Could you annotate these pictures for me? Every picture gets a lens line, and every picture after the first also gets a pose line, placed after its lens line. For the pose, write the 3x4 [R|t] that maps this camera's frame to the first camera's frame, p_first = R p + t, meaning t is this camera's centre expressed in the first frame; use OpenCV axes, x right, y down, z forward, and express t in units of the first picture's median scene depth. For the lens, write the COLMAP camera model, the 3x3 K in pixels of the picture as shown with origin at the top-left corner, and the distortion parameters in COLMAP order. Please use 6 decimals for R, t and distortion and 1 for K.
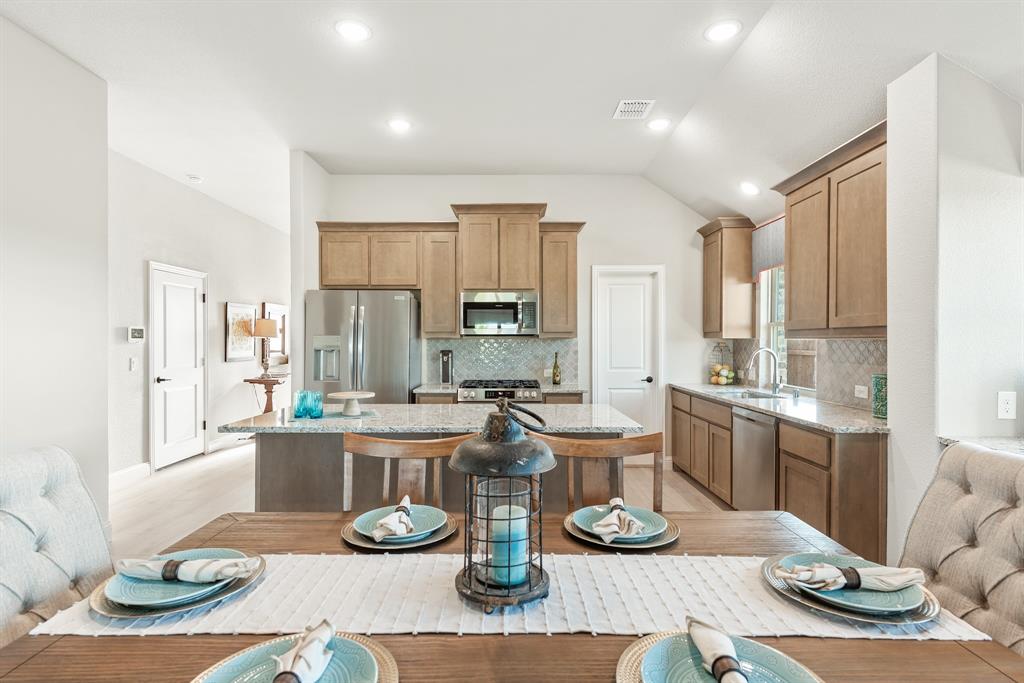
lens RADIAL K [[520.6, 0, 512.0], [0, 520.6, 341.5], [0, 0, 1]] dist [0.001845, 0.000170]
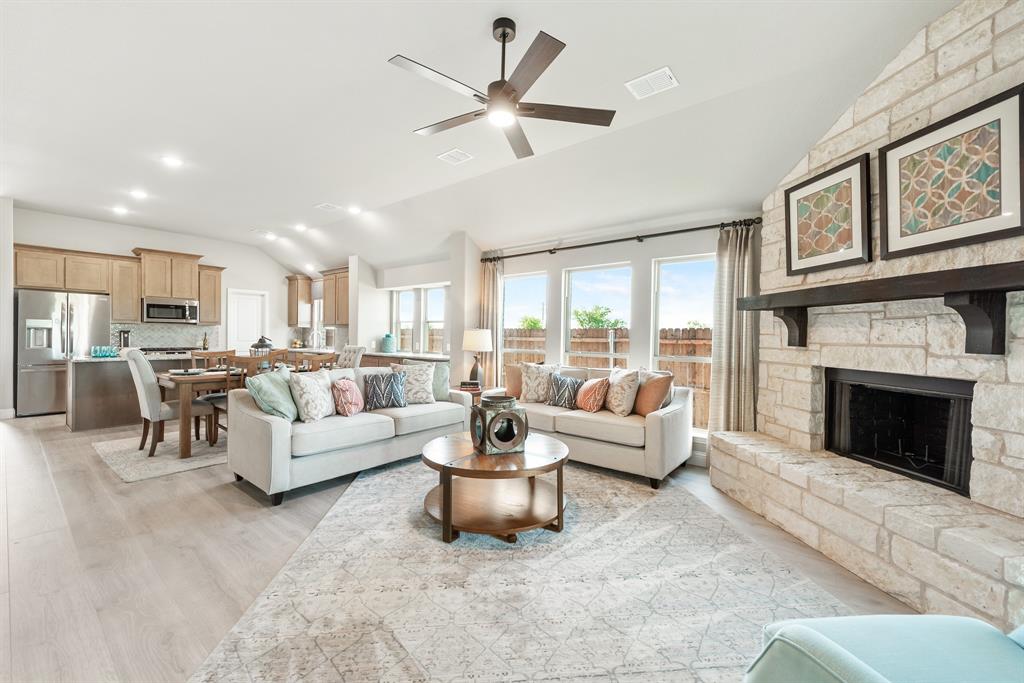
lens RADIAL K [[408.9, 0, 512.0], [0, 408.9, 341.5], [0, 0, 1]] dist [0.001522, 0.000280]
pose [[0.638130, -0.004815, 0.769914, -0.367904], [-0.011894, 0.999799, 0.016111, 0.016679], [-0.769837, -0.019438, 0.637945, -0.846518]]
